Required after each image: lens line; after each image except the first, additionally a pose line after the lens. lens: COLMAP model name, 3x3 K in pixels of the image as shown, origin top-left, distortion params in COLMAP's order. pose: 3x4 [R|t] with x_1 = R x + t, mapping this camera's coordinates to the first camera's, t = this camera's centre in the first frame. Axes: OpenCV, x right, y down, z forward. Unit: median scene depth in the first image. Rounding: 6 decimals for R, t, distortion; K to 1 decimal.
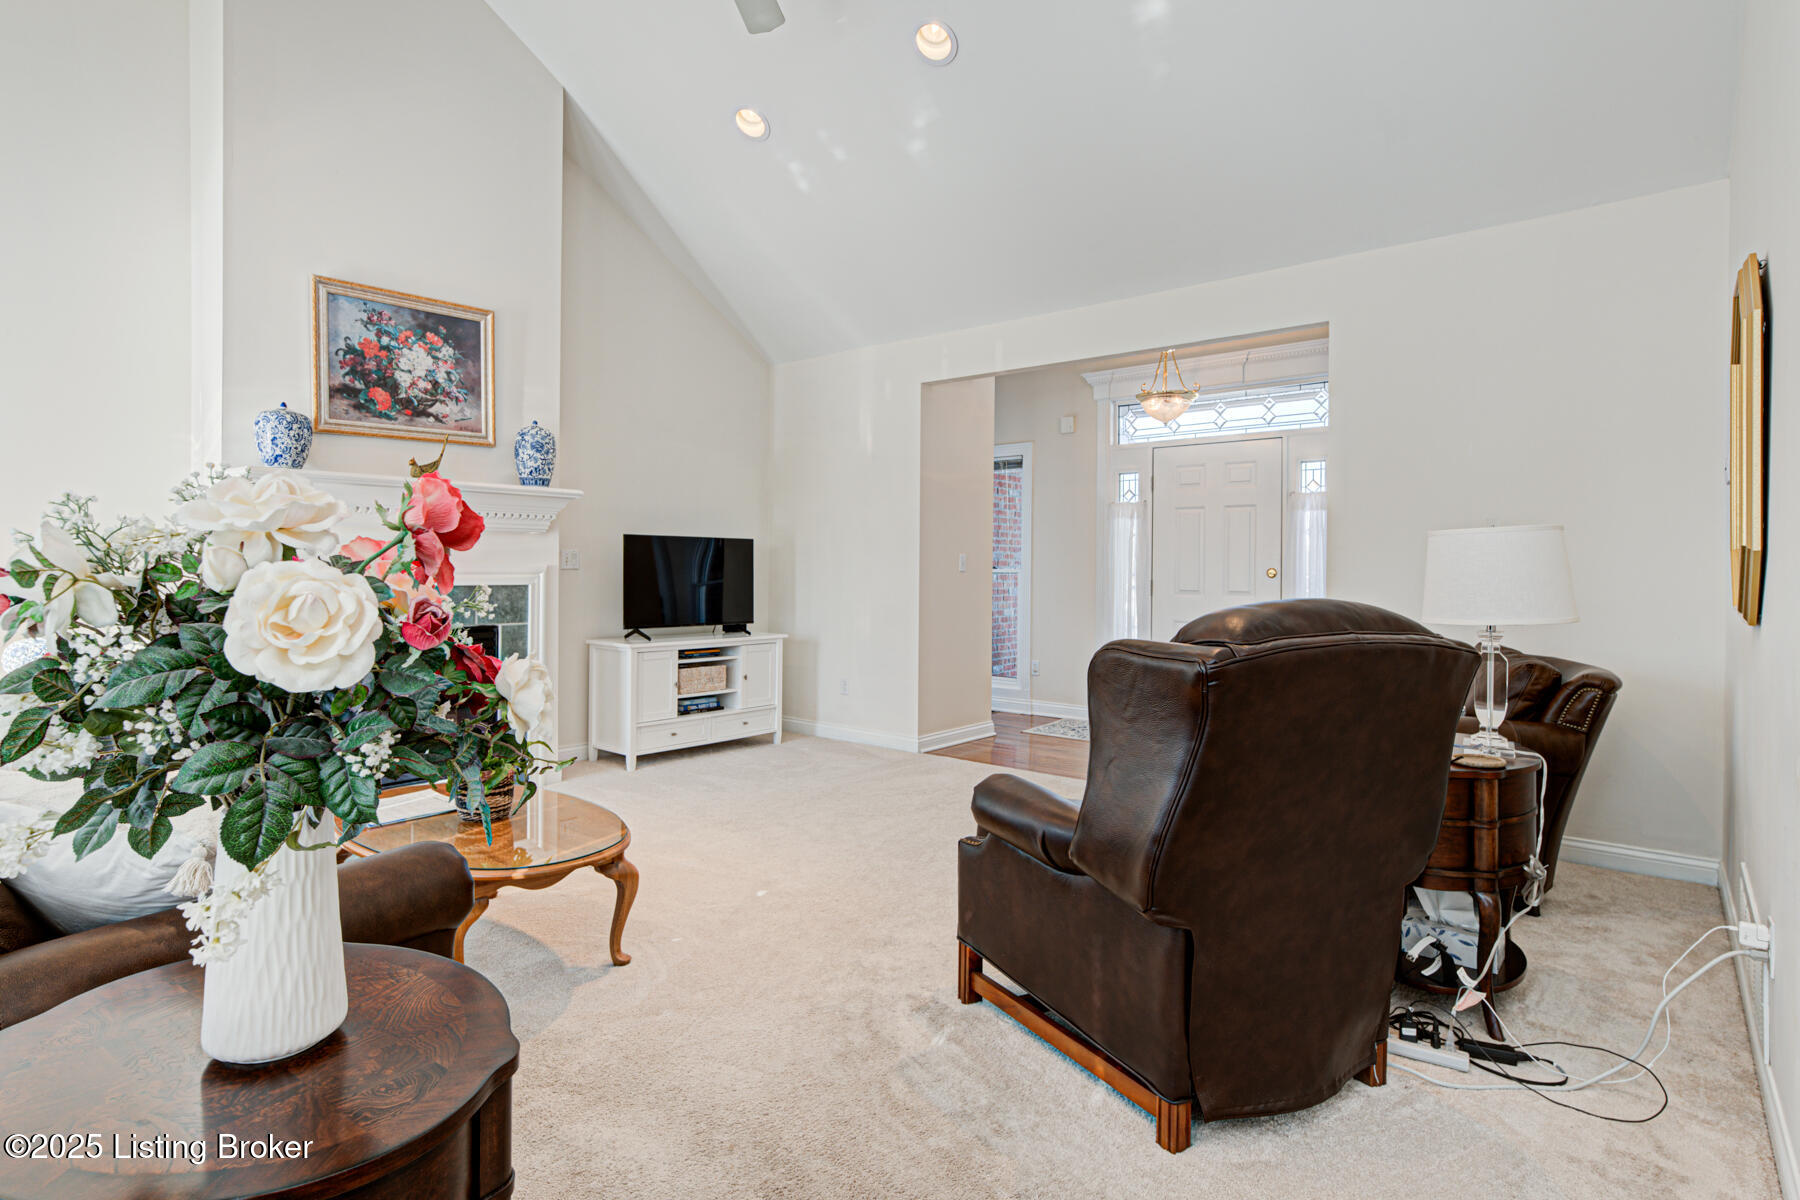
lens RADIAL K [[933.7, 0, 900.0], [0, 933.7, 600.0], [0, 0, 1]] dist [0.039956, 0.000432]
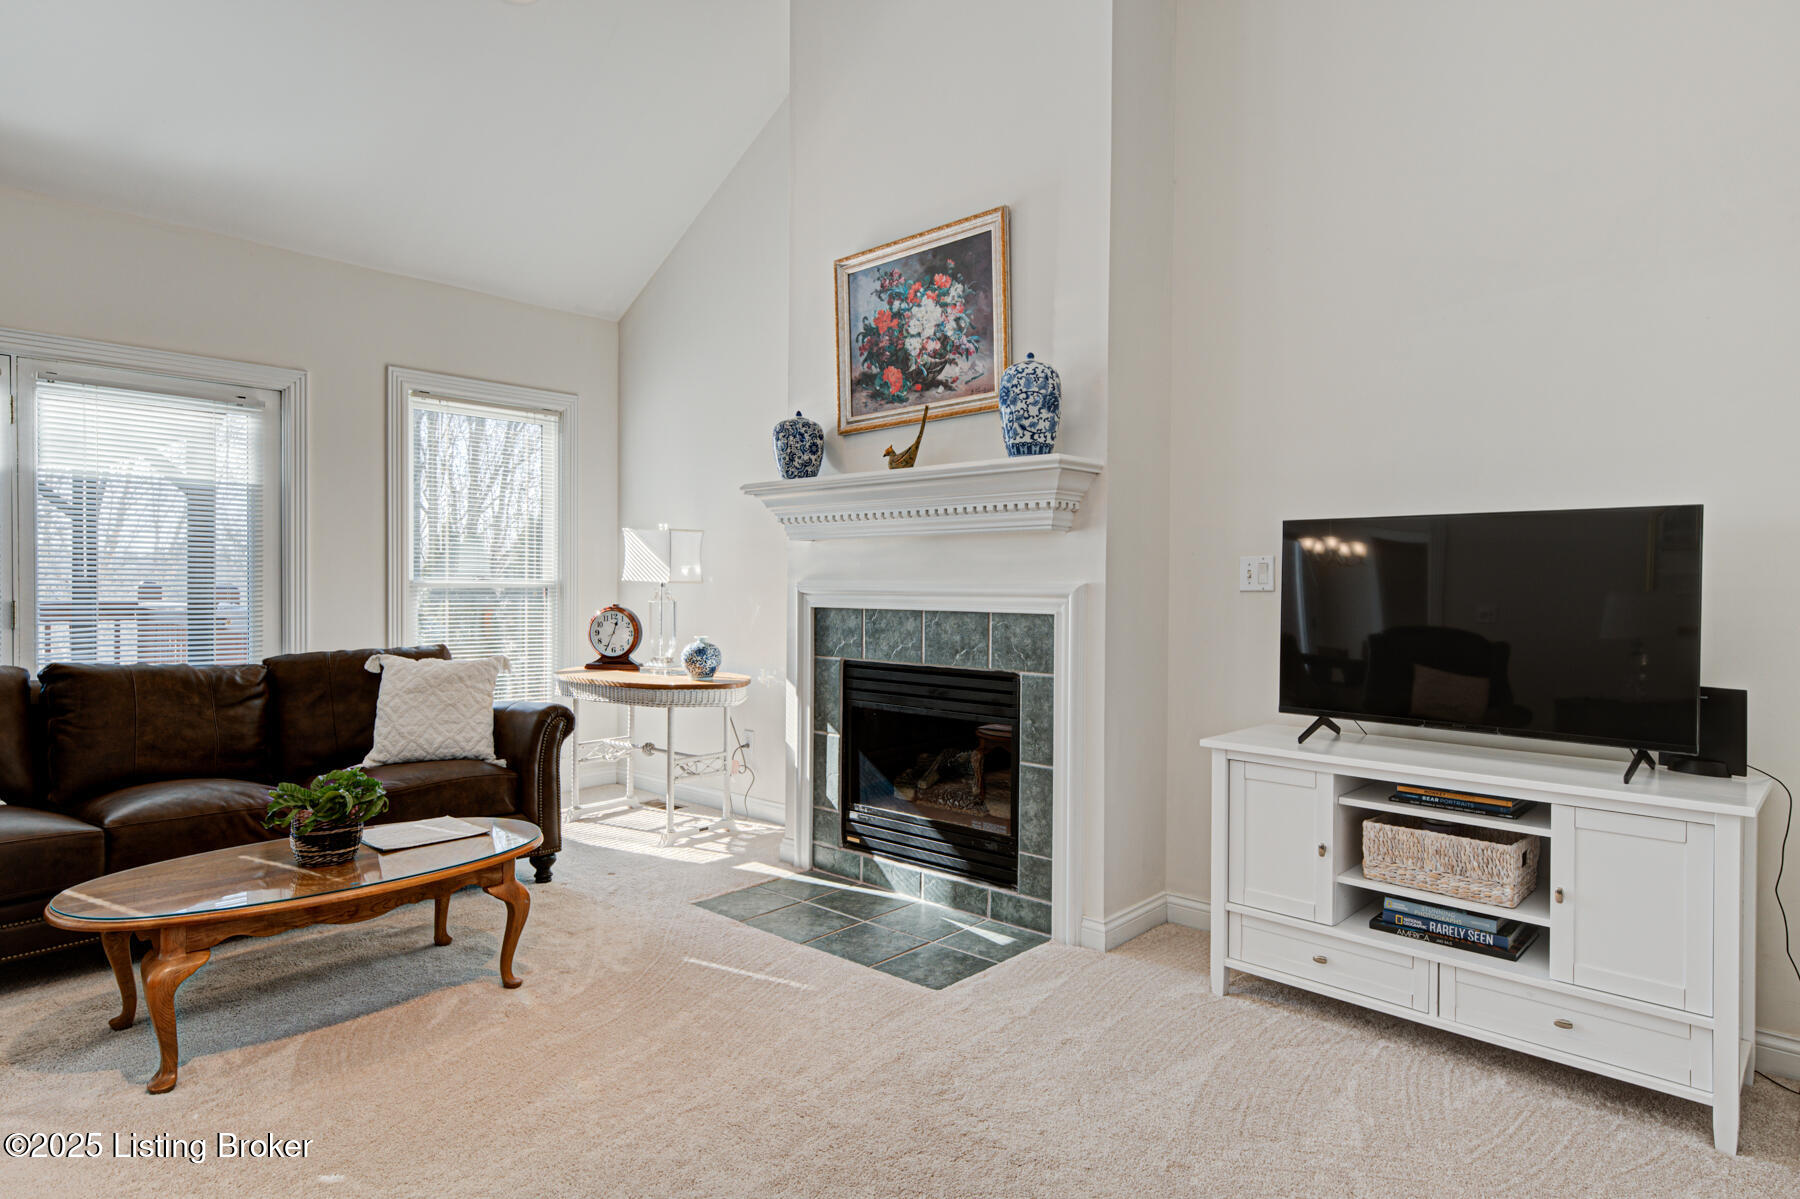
lens RADIAL K [[1035.4, 0, 899.6], [0, 1035.4, 593.4], [0, 0, 1]] dist [0.026317, 0.000943]
pose [[-0.050220, 0.005885, -0.998721, 0.329170], [-0.037852, 0.999253, 0.007791, -0.034686], [0.998021, 0.038195, -0.049960, 1.020807]]
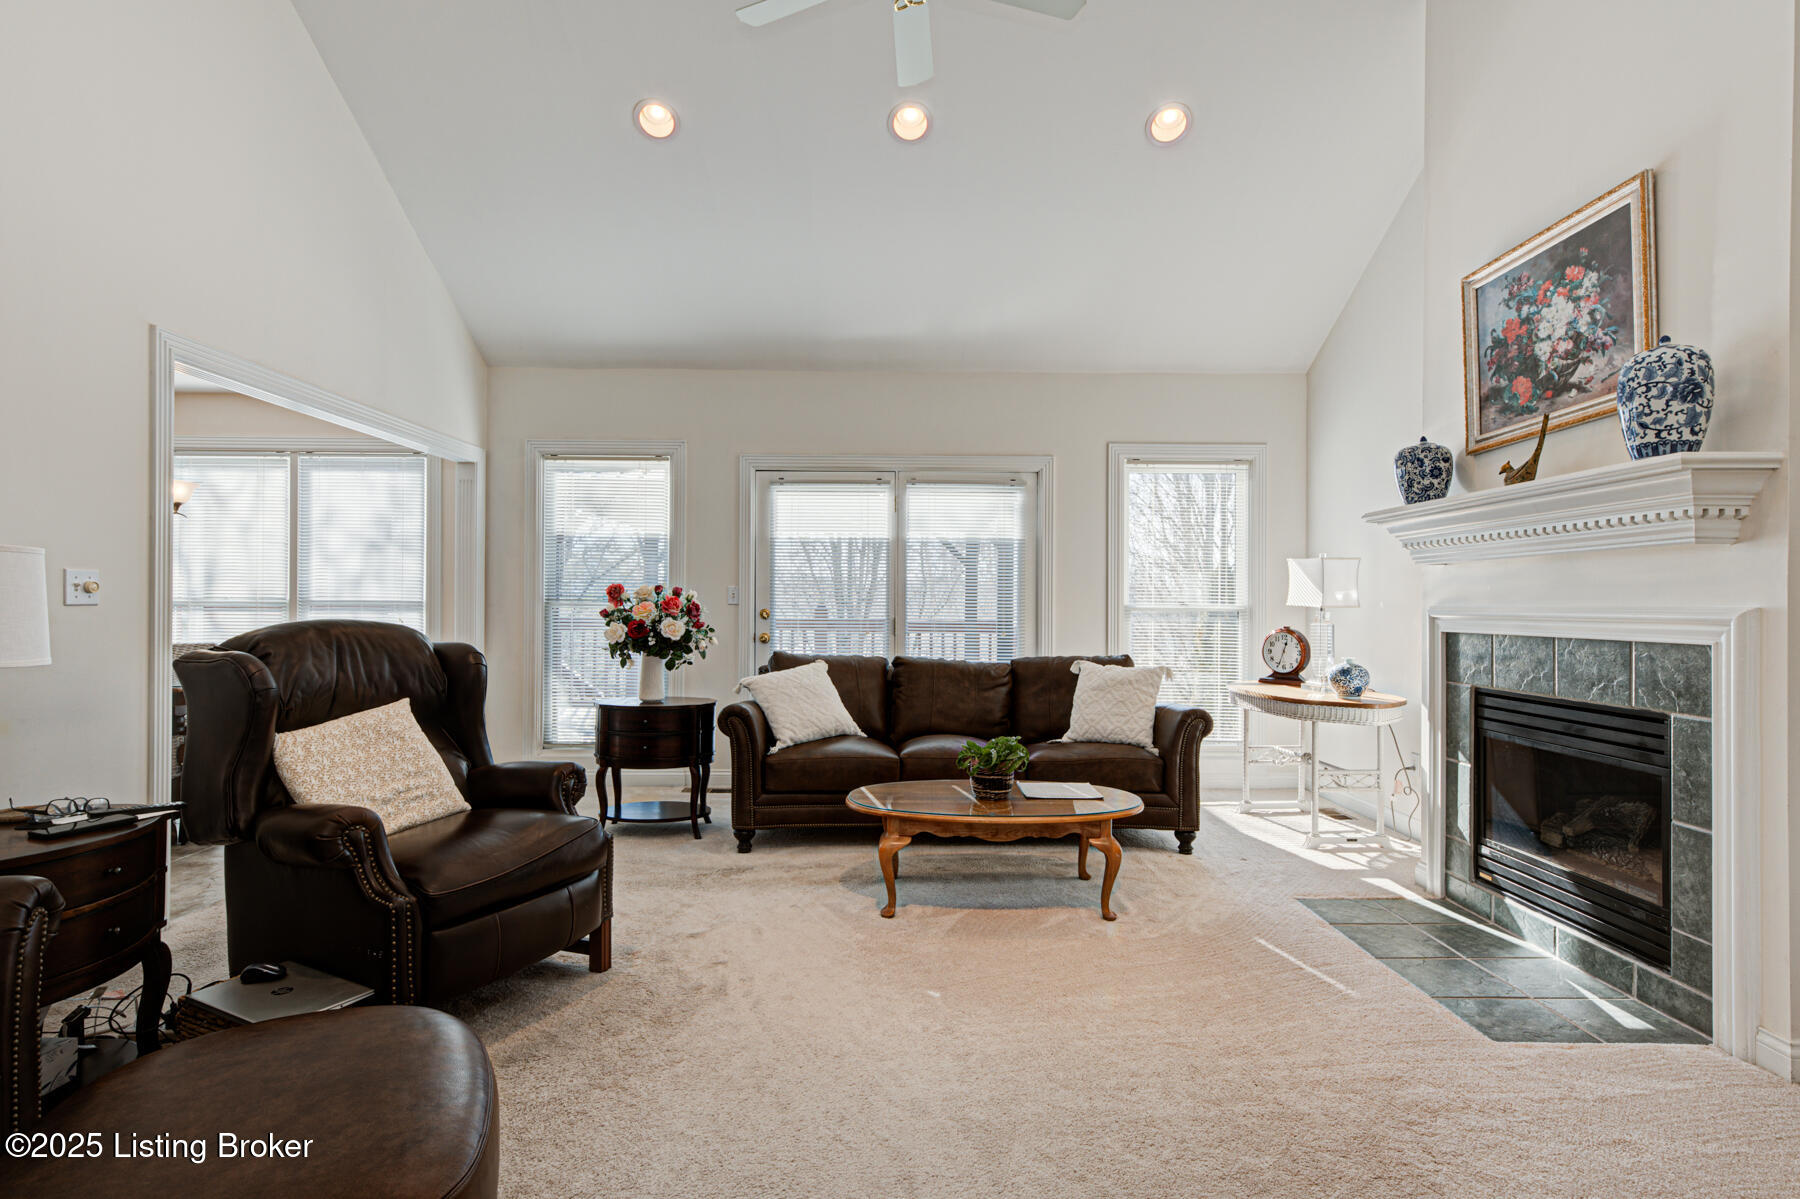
lens RADIAL K [[911.6, 0, 900.0], [0, 911.6, 599.5], [0, 0, 1]] dist [0.025494, 0.000837]
pose [[-0.764345, -0.011043, -0.644713, 0.299782], [-0.028456, 0.999457, 0.016618, -0.040591], [0.644179, 0.031048, -0.764244, 1.207559]]
